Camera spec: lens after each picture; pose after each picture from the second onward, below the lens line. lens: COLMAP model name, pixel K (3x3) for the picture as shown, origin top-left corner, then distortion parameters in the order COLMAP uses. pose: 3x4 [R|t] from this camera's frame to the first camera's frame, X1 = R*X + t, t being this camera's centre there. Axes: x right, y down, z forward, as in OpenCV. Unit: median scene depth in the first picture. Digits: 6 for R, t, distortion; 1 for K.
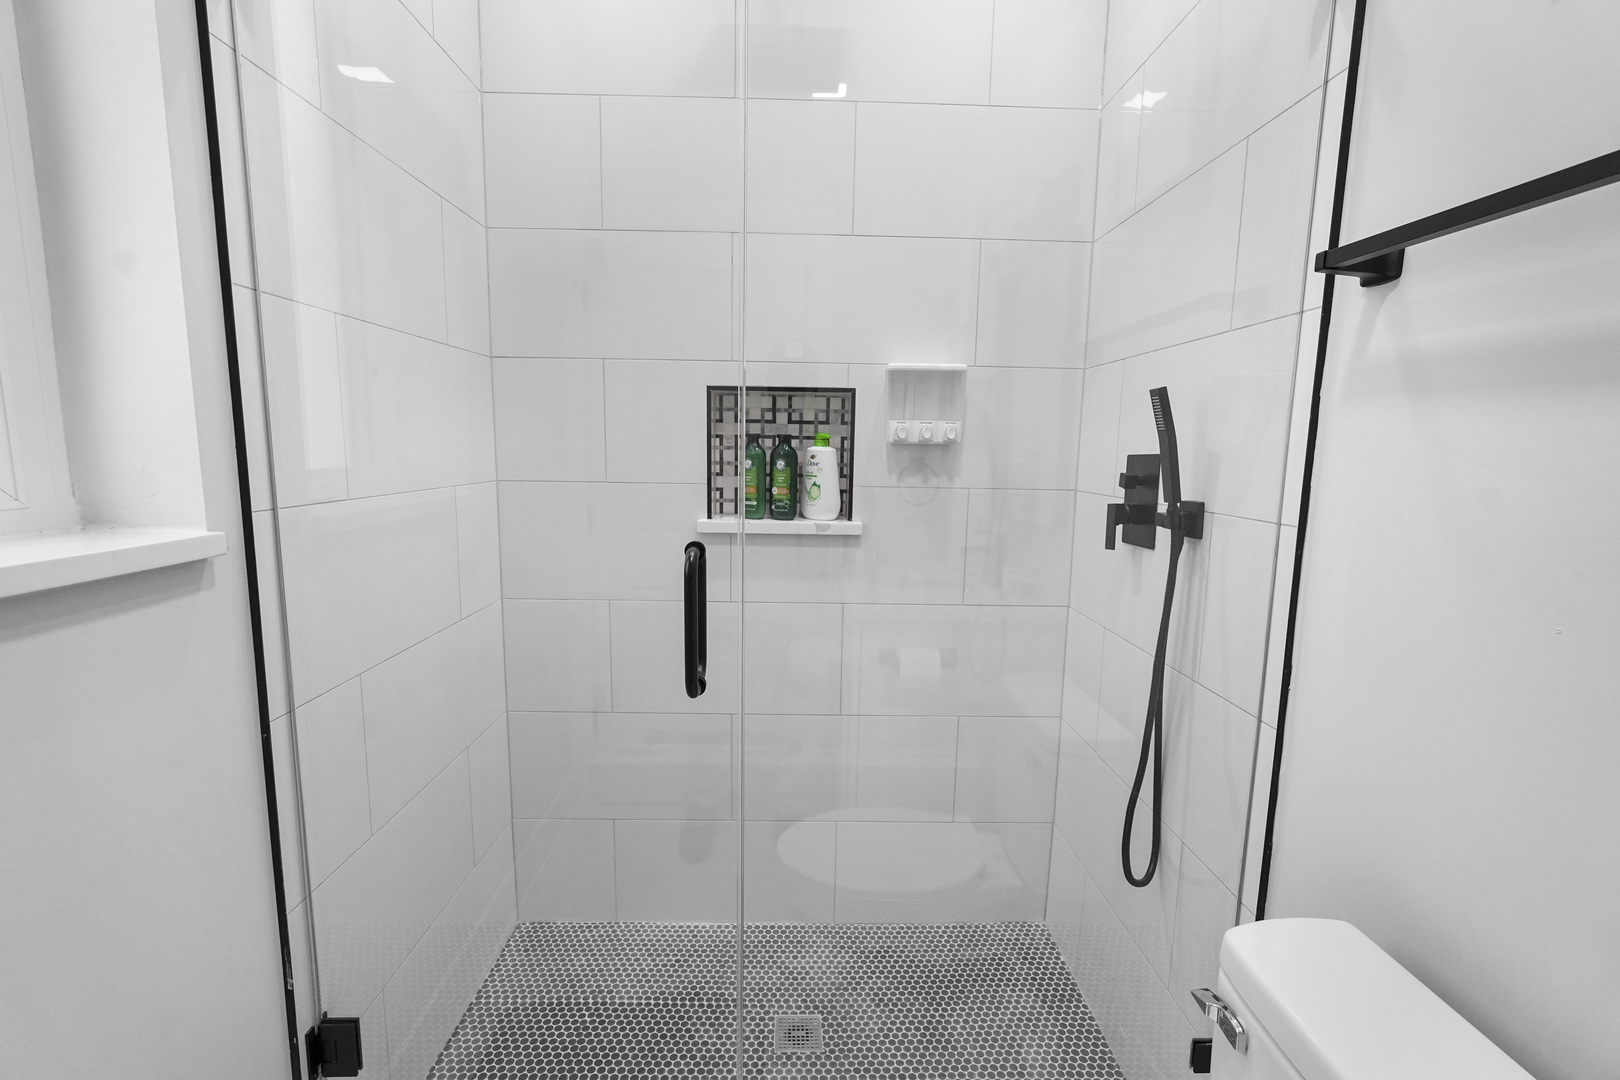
lens RADIAL K [[715.1, 0, 811.2], [0, 715.1, 543.0], [0, 0, 1]] dist [-0.004847, 0.001002]
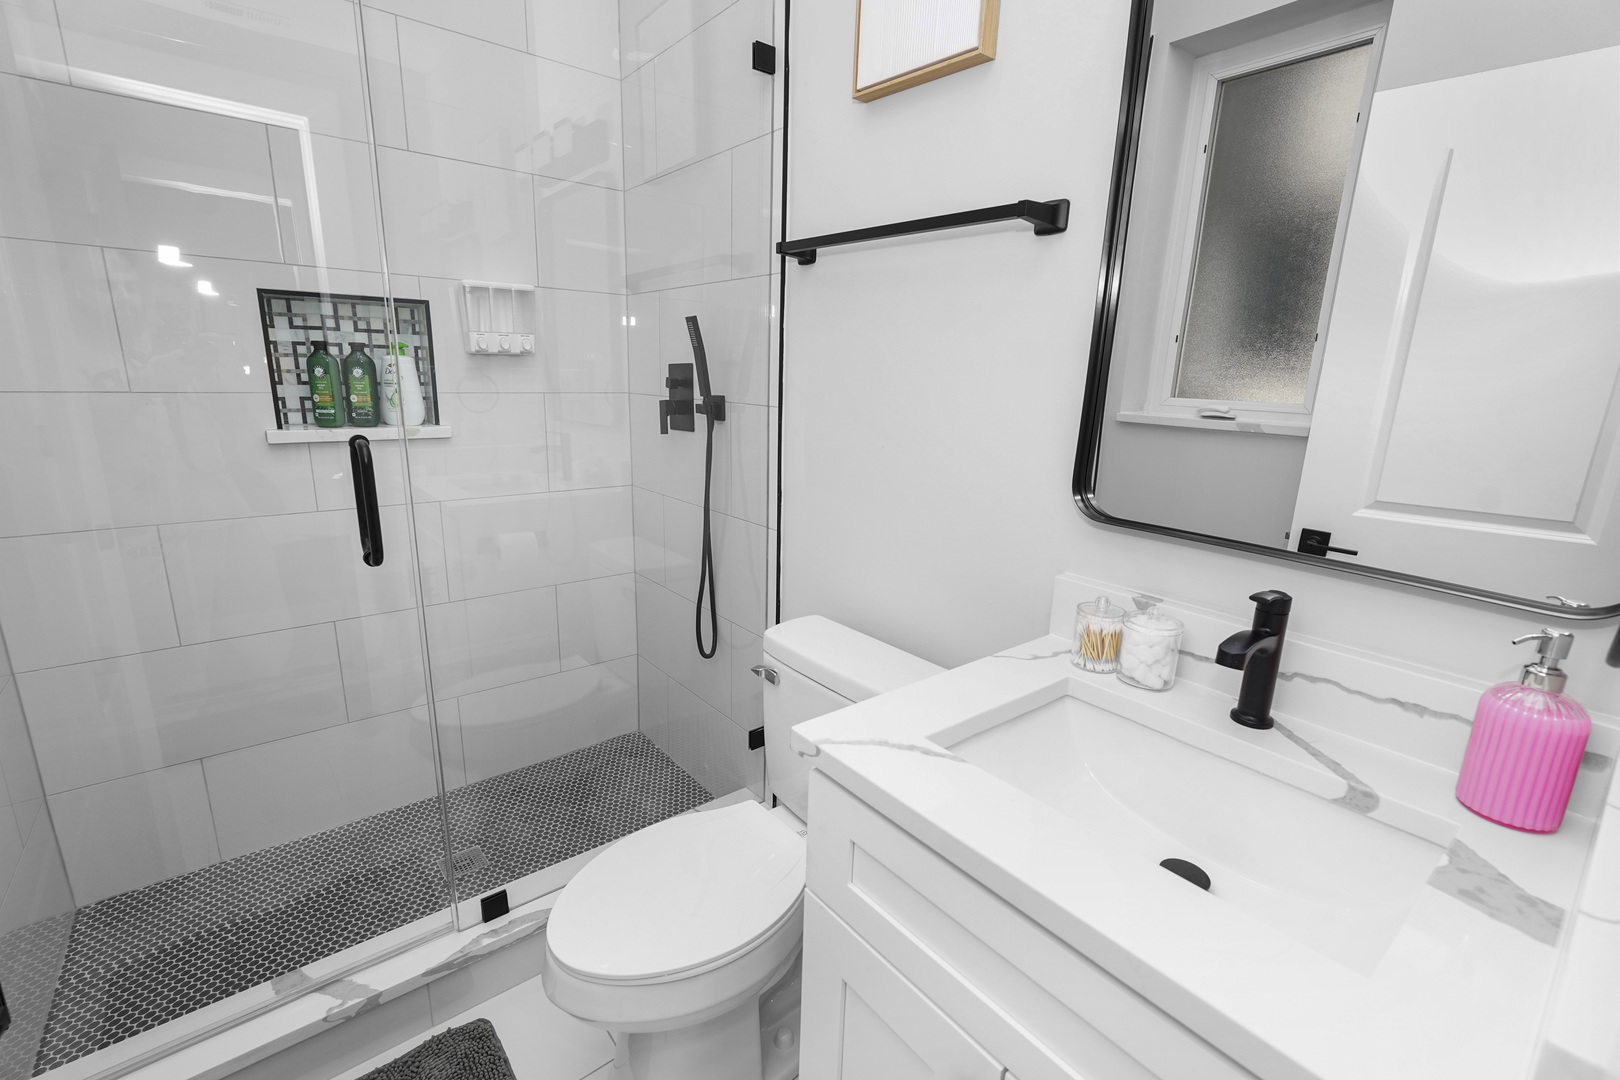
lens RADIAL K [[715.1, 0, 811.5], [0, 715.1, 538.0], [0, 0, 1]] dist [-0.004847, 0.001002]
pose [[0.790146, -0.140112, 0.596689, -0.172942], [0.073604, 0.988167, 0.134568, 0.035795], [-0.608483, -0.062410, 0.791109, -0.226282]]
